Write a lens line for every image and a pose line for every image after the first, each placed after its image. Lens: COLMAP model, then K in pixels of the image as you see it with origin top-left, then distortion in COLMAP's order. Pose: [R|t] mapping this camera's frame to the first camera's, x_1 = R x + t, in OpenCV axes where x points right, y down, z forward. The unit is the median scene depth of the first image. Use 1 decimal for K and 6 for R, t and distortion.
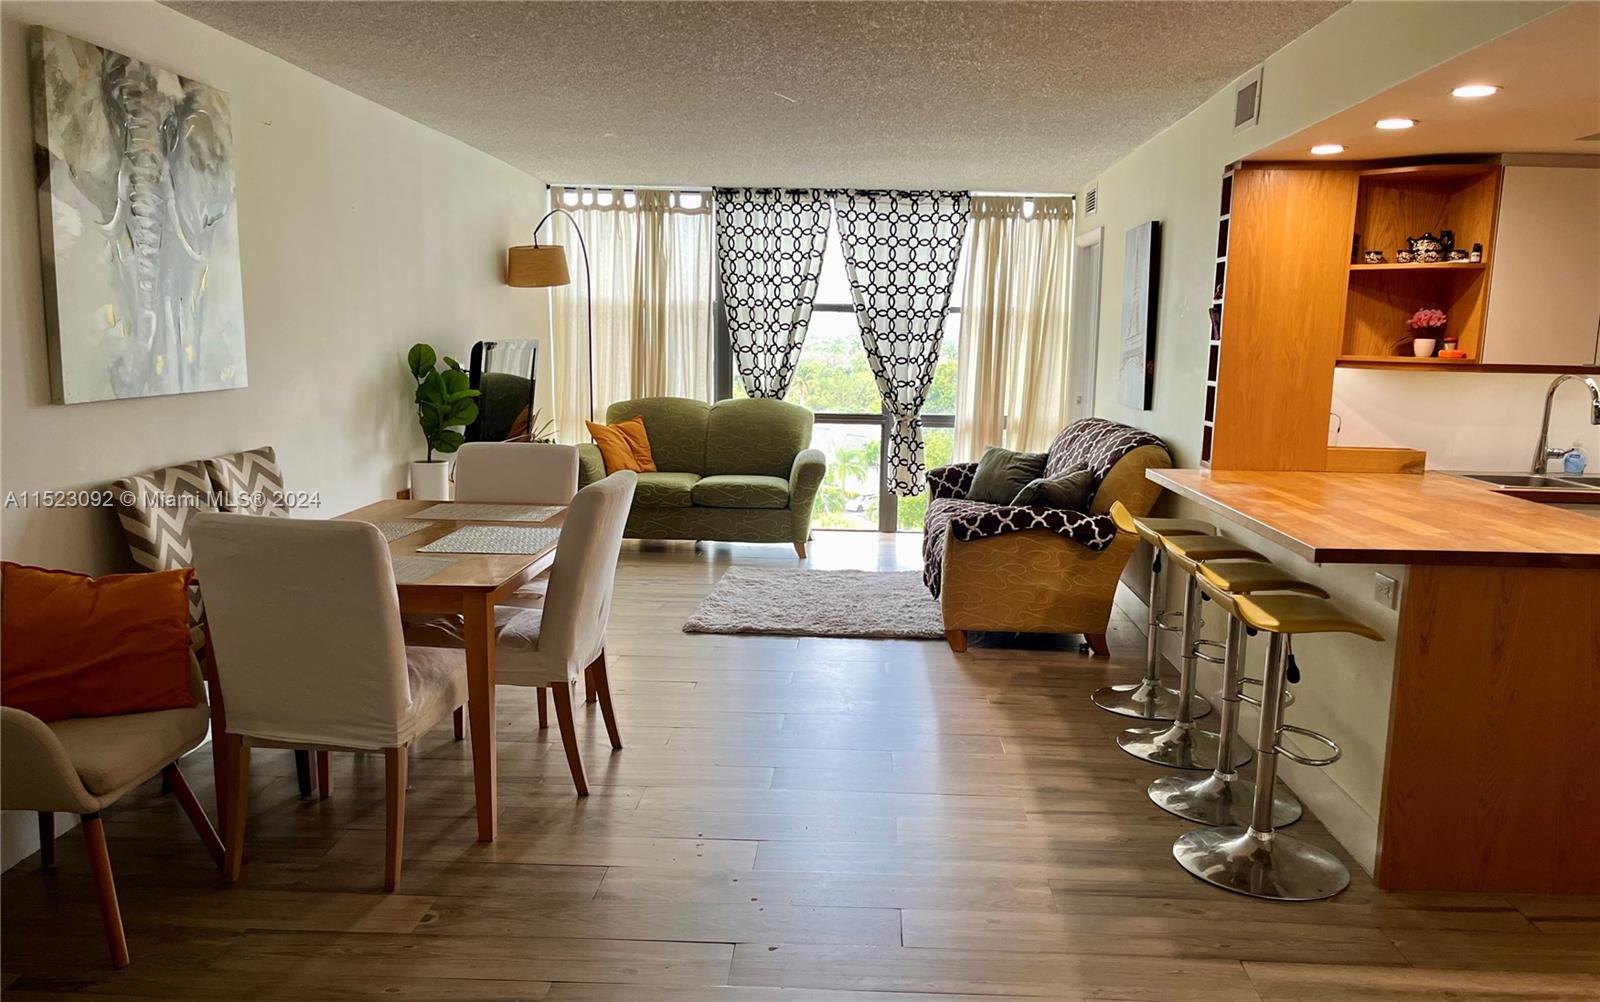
lens RADIAL K [[1227.5, 0, 817.8], [0, 1227.5, 545.4], [0, 0, 1]] dist [0.093747, -0.132619]
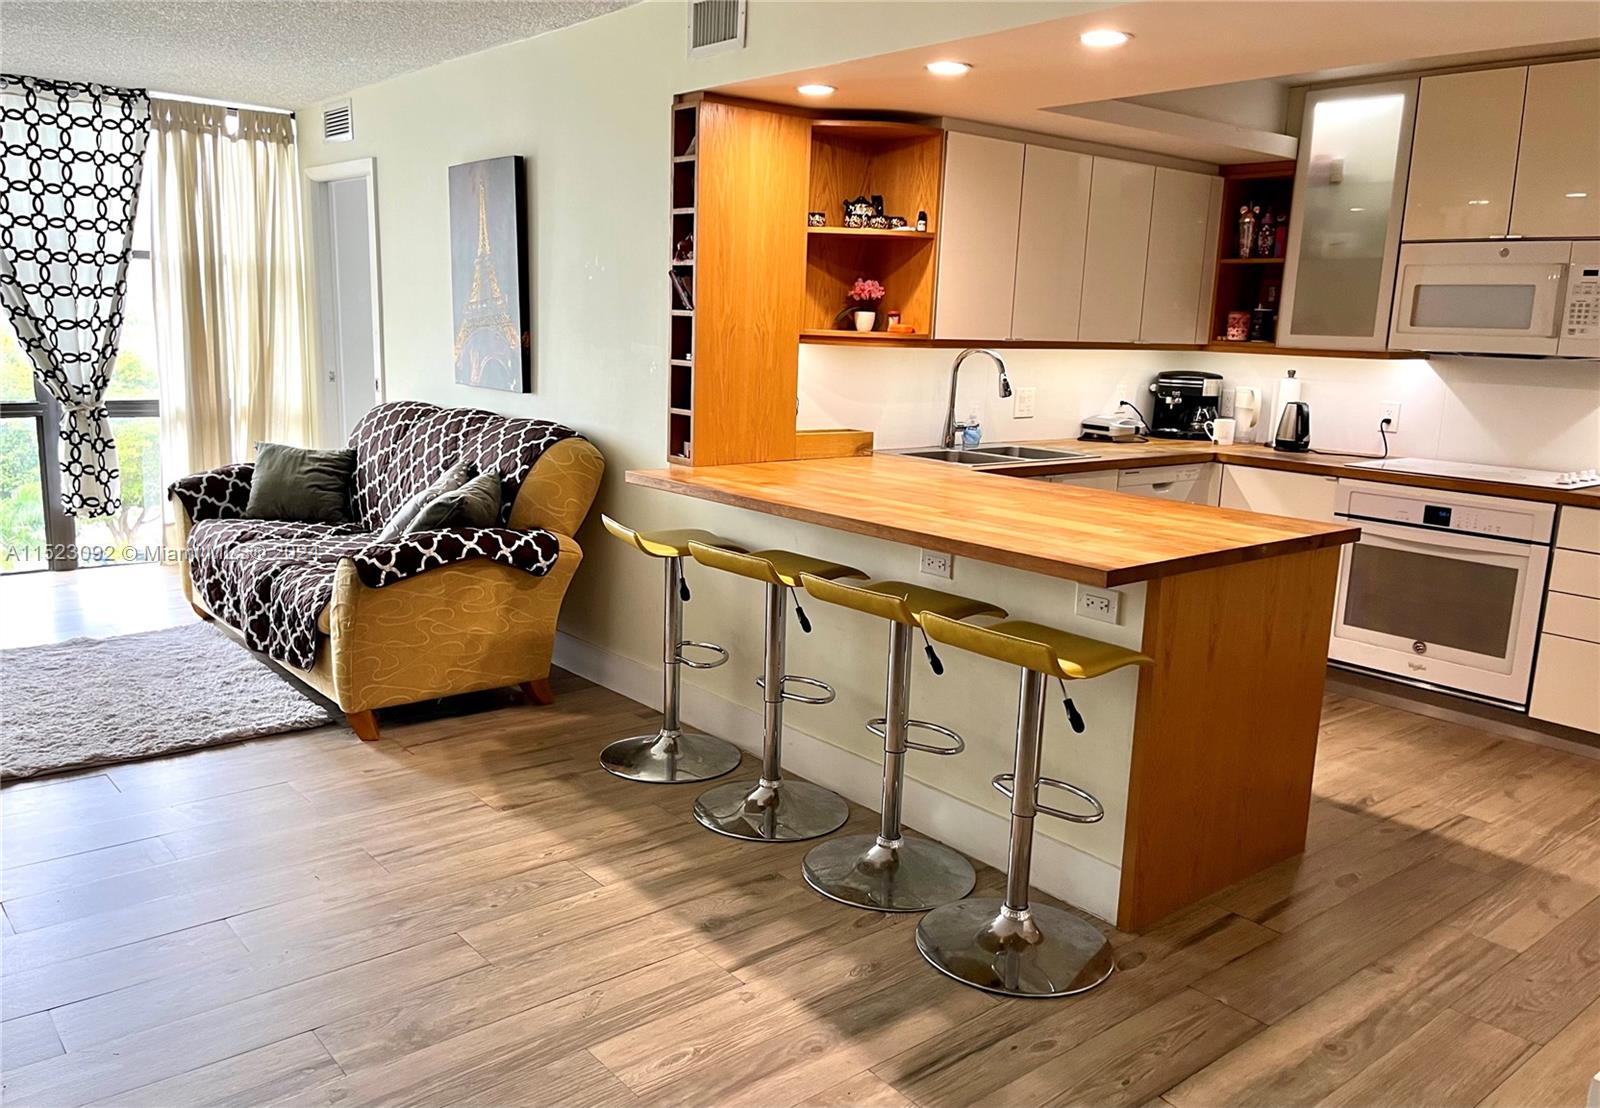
lens RADIAL K [[1261.8, 0, 800.0], [0, 1261.8, 554.0], [0, 0, 1]] dist [0.079047, -0.111475]
pose [[0.743425, -0.118743, 0.658194, -0.165289], [0.095905, 0.992870, 0.070798, -0.047110], [-0.661908, 0.010491, 0.749512, 0.265308]]
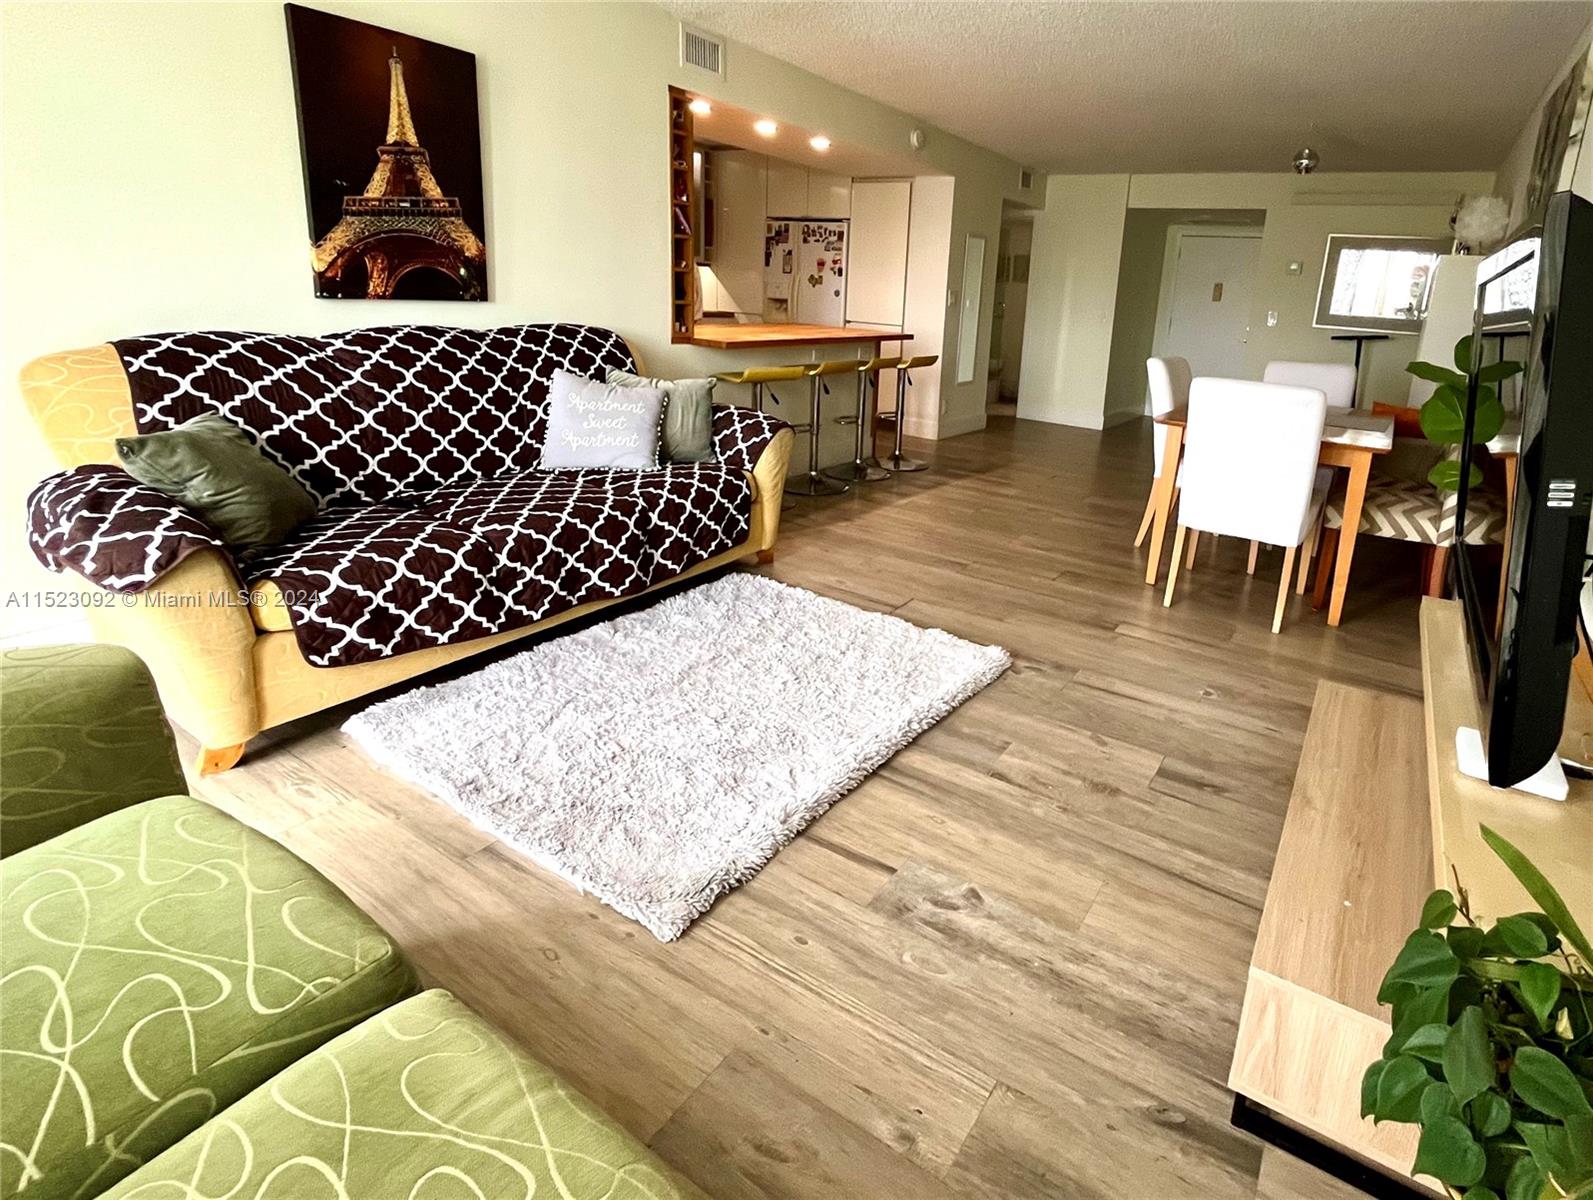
lens RADIAL K [[808.2, 0, 910.2], [0, 808.2, 491.7], [0, 0, 1]] dist [-0.001506, -0.000423]
pose [[-0.875866, -0.186058, 0.445243, -0.250865], [0.005575, 0.918716, 0.394881, -0.209011], [-0.482522, 0.348345, -0.803634, 1.381010]]
